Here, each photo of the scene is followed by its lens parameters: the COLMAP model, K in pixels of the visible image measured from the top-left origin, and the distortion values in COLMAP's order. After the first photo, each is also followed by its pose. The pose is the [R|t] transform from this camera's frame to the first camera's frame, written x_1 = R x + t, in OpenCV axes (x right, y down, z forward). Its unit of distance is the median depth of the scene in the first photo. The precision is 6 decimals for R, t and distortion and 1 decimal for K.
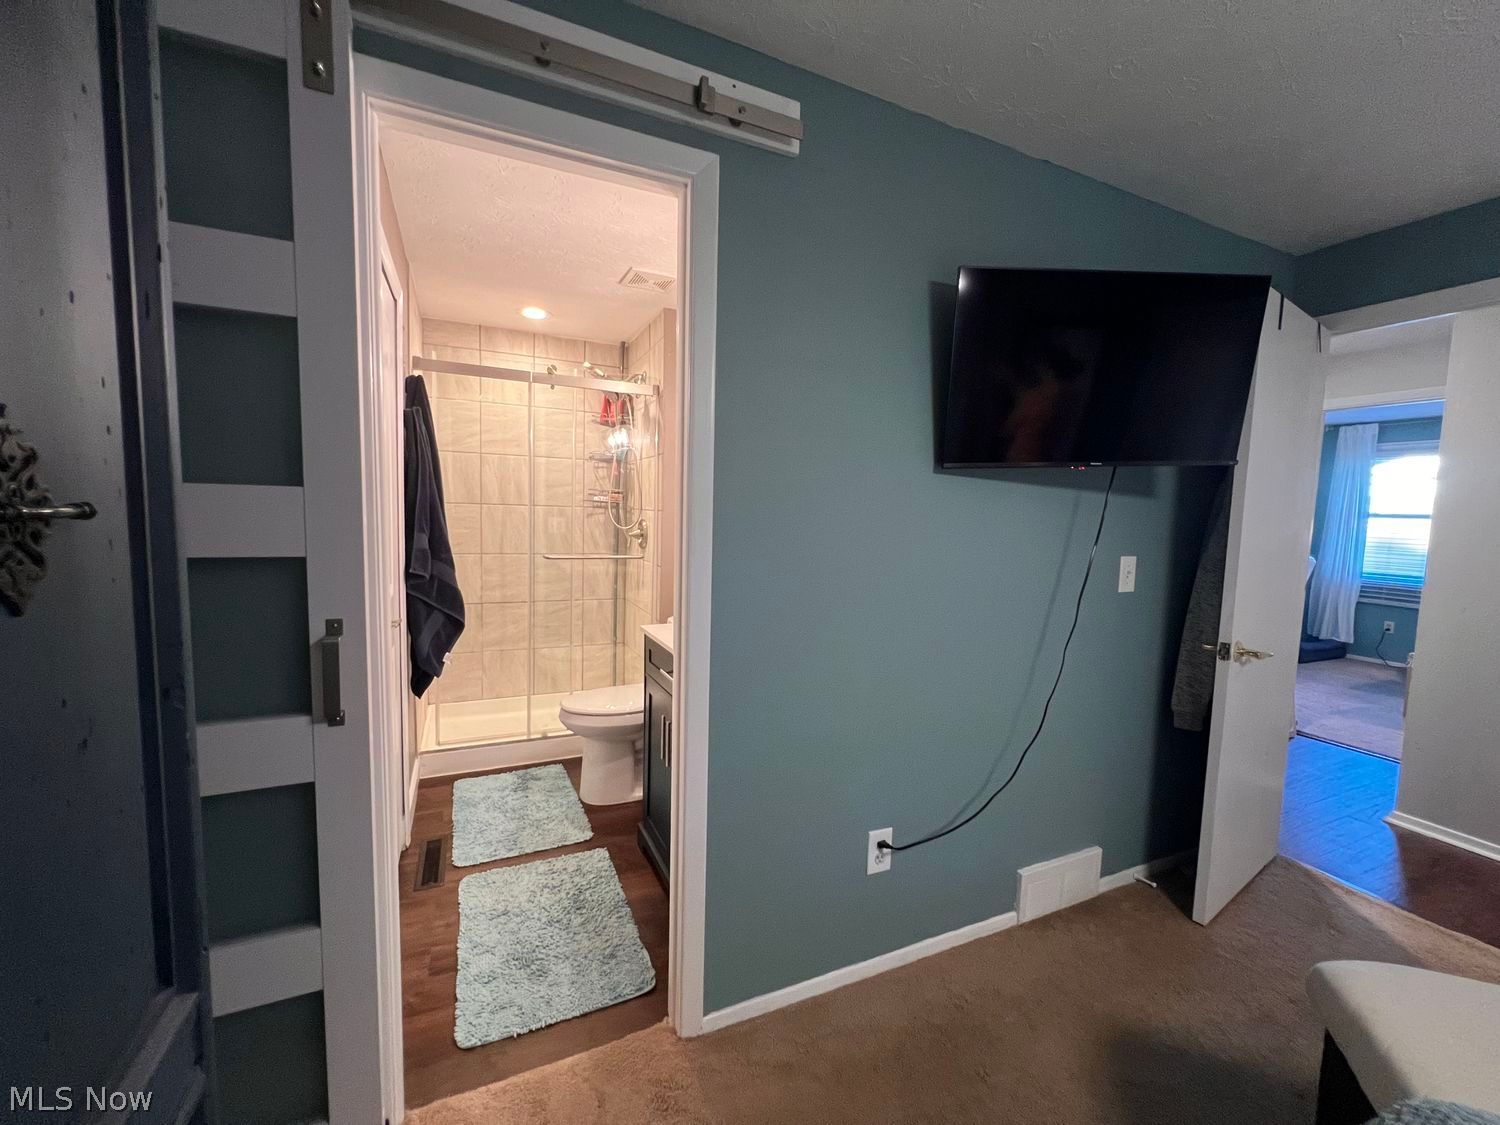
lens RADIAL K [[598.4, 0, 740.0], [0, 598.4, 557.5], [0, 0, 1]] dist [-0.001585, 0.000026]
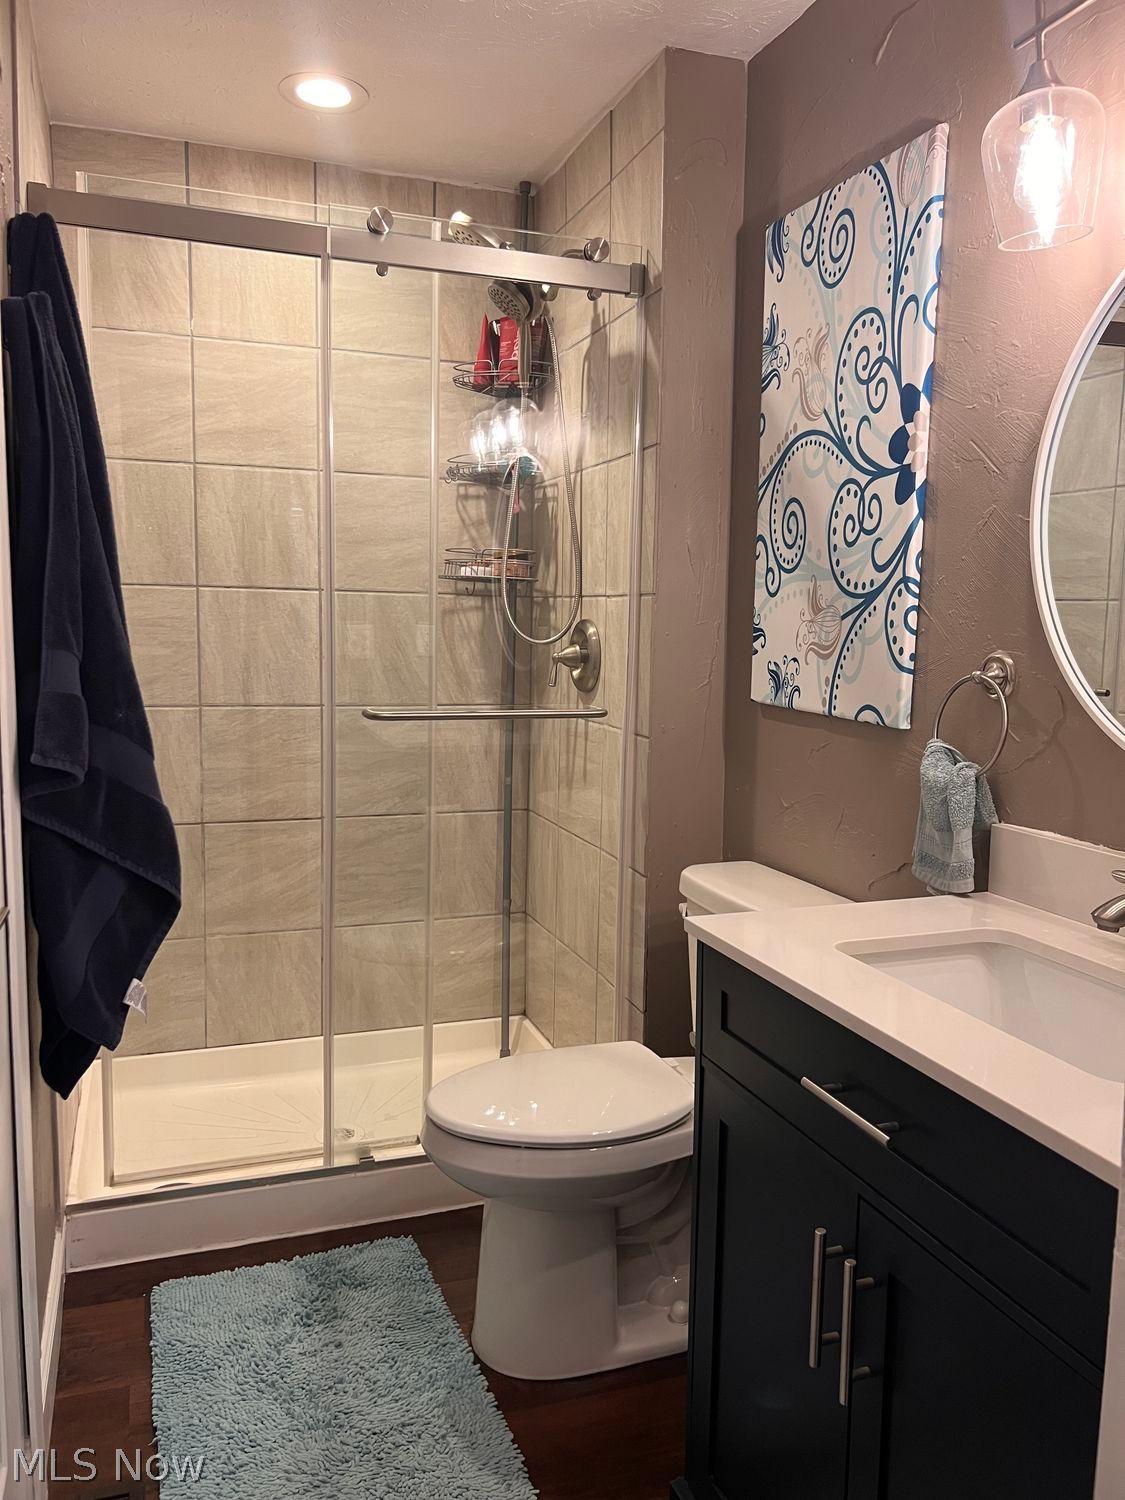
lens RADIAL K [[1183.7, 0, 564.4], [0, 1183.7, 759.4], [0, 0, 1]] dist [0.037695, -0.020610]
pose [[0.995823, 0.001847, -0.091283, -0.109082], [0.002040, 0.999096, 0.042469, -0.003504], [0.091279, -0.042477, 0.994919, 0.205668]]
